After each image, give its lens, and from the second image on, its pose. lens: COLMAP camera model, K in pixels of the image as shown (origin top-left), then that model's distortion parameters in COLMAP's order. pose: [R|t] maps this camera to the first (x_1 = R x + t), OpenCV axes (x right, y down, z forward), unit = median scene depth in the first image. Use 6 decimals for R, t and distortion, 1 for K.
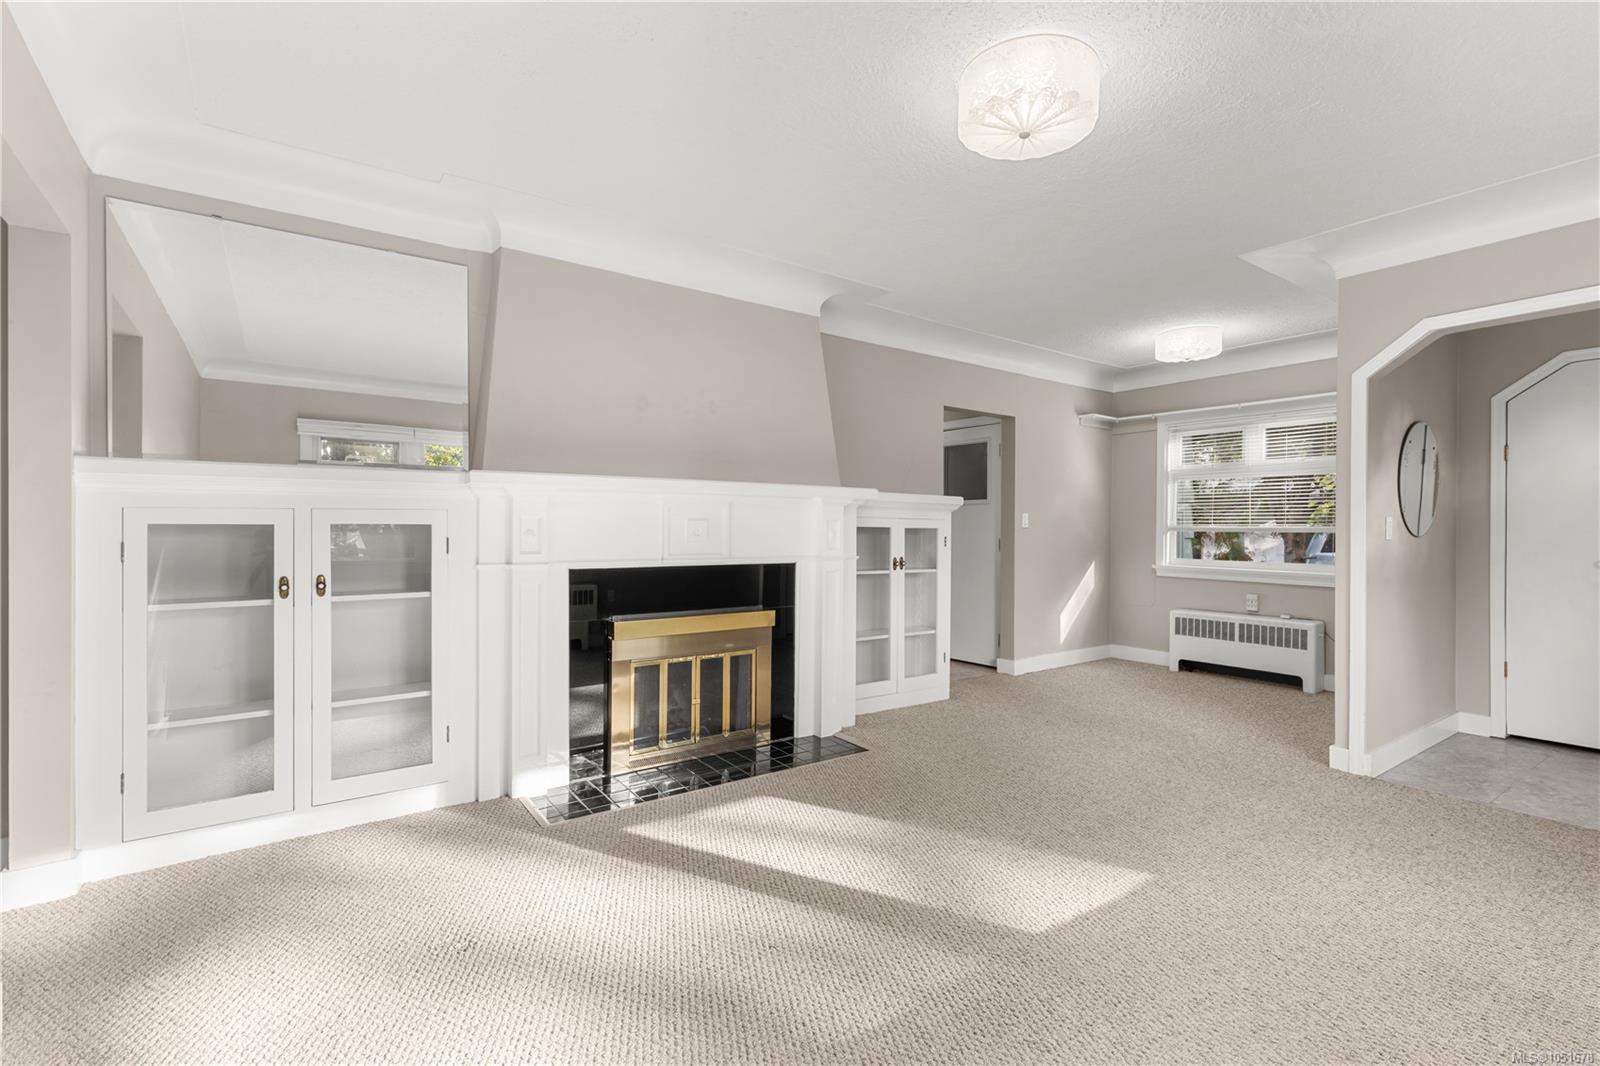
lens RADIAL K [[714.4, 0, 800.0], [0, 714.4, 533.0], [0, 0, 1]] dist [-0.000083, -0.000349]
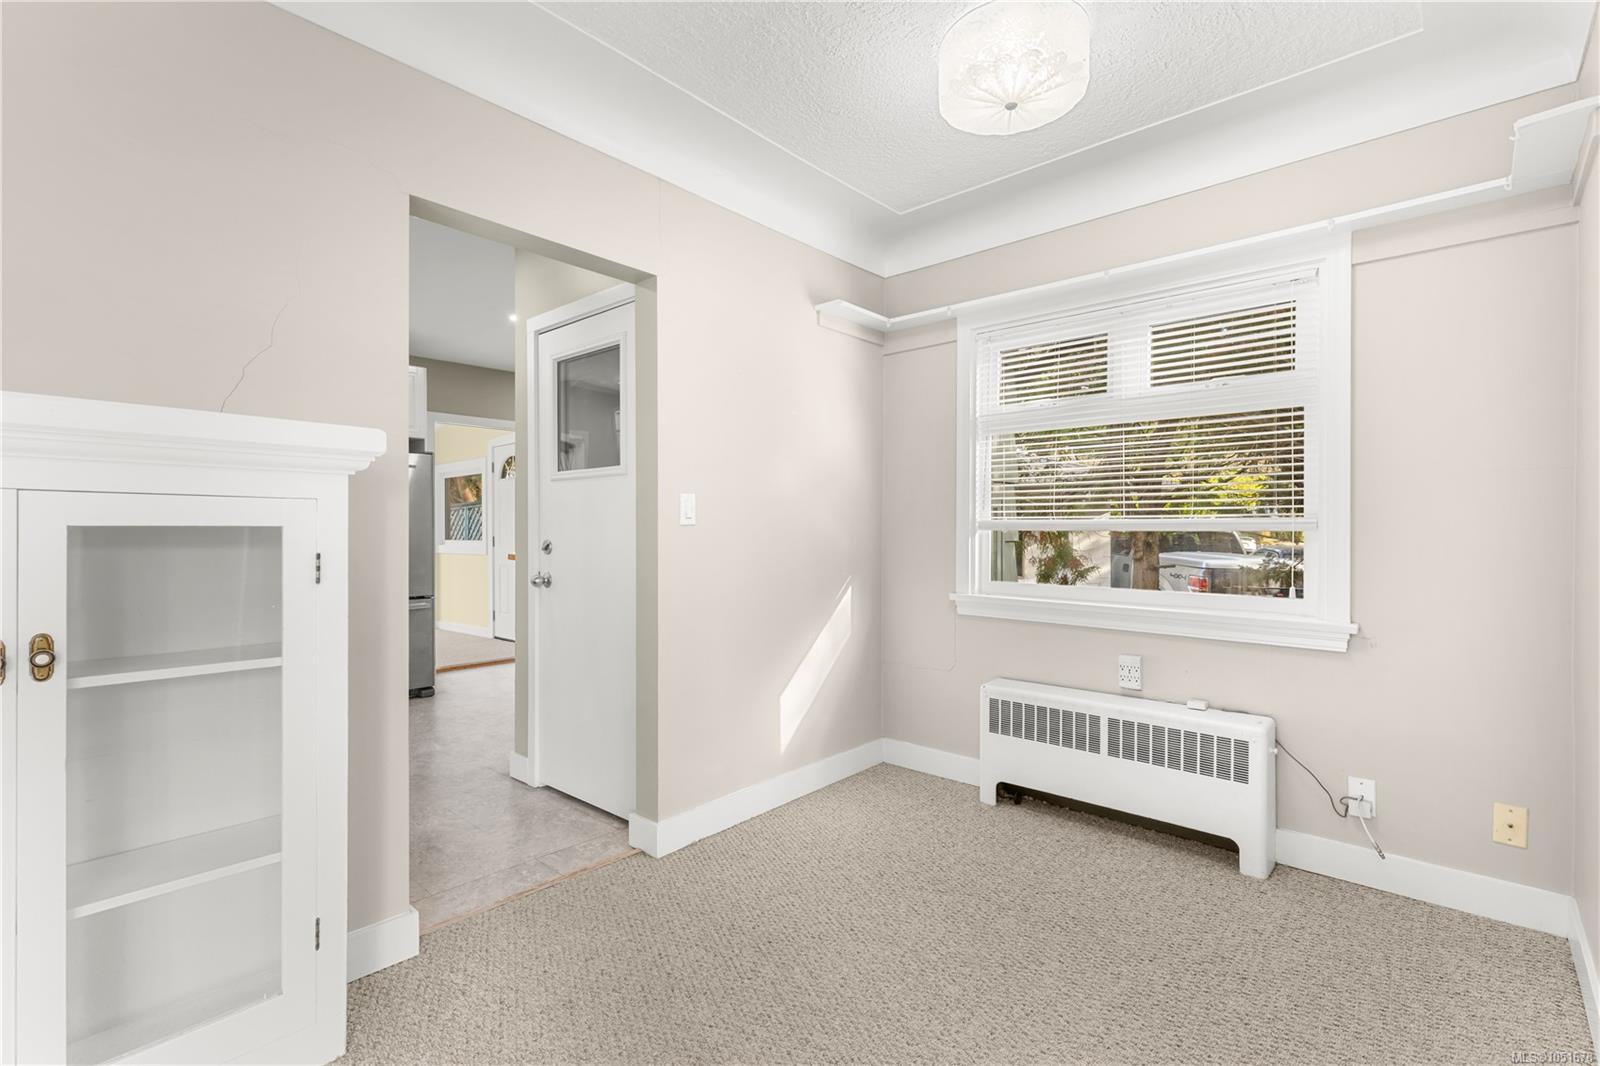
lens RADIAL K [[723.6, 0, 800.0], [0, 723.6, 533.0], [0, 0, 1]] dist [0.003177, 0.000248]
pose [[0.976004, -0.006278, 0.217661, 0.339573], [0.006109, 0.999980, 0.001447, -0.002620], [-0.217666, -0.000082, 0.976023, 0.633340]]
